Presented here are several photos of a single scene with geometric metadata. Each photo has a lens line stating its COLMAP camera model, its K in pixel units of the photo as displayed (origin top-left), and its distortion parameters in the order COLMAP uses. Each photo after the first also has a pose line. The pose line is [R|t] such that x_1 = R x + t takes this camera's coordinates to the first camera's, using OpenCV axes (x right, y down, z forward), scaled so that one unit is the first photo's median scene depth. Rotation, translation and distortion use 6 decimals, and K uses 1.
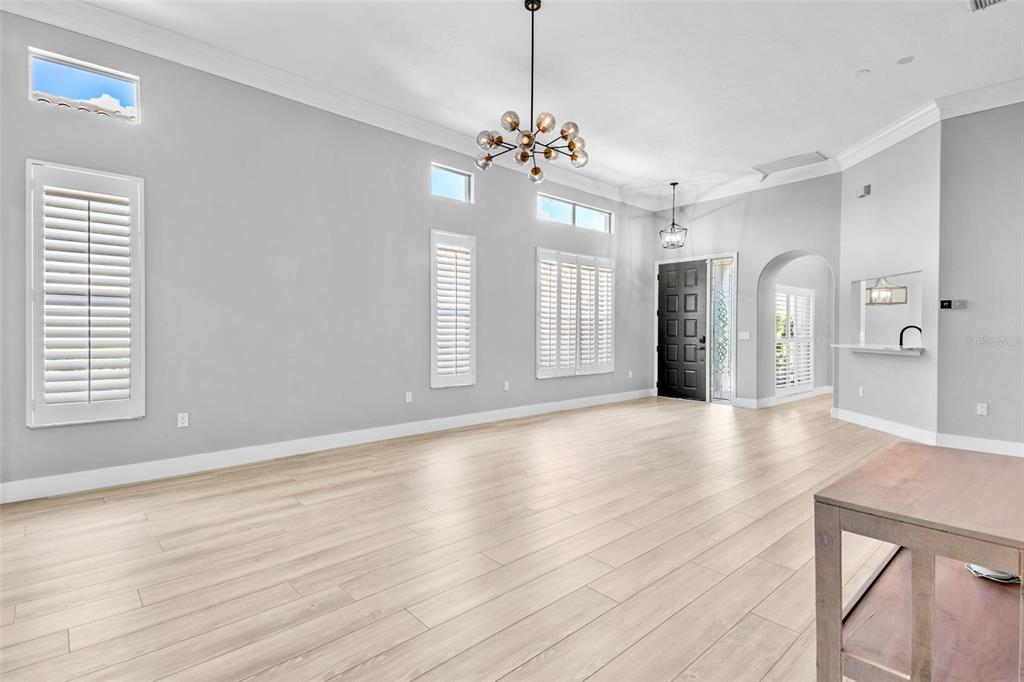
lens RADIAL K [[485.5, 0, 511.7], [0, 485.5, 330.9], [0, 0, 1]] dist [0.104820, -0.059075]
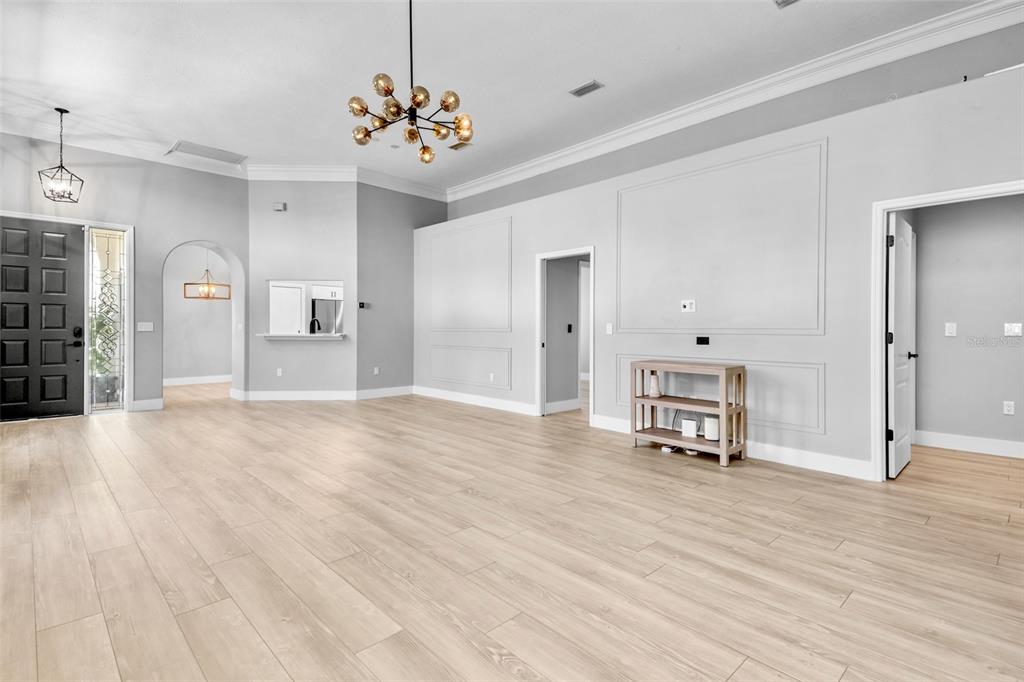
lens RADIAL K [[485.5, 0, 511.7], [0, 485.5, 330.9], [0, 0, 1]] dist [0.104820, -0.059075]
pose [[-0.022820, -0.009908, 0.999690, -0.478739], [-0.004515, 0.999942, 0.009808, 0.006426], [-0.999729, -0.004289, -0.022863, 0.440822]]
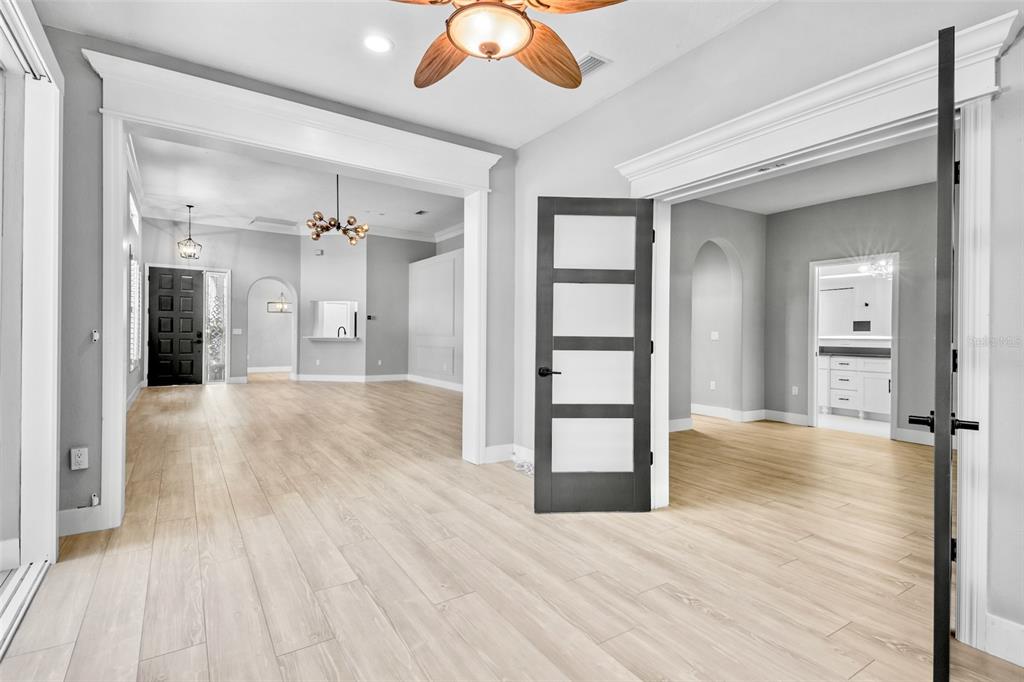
lens RADIAL K [[493.9, 0, 515.3], [0, 493.9, 334.7], [0, 0, 1]] dist [0.098468, -0.056609]
pose [[0.155932, -0.003660, 0.987761, -0.917822], [-0.009053, 0.999946, 0.005135, 0.004605], [-0.987726, -0.009743, 0.155891, 0.016178]]
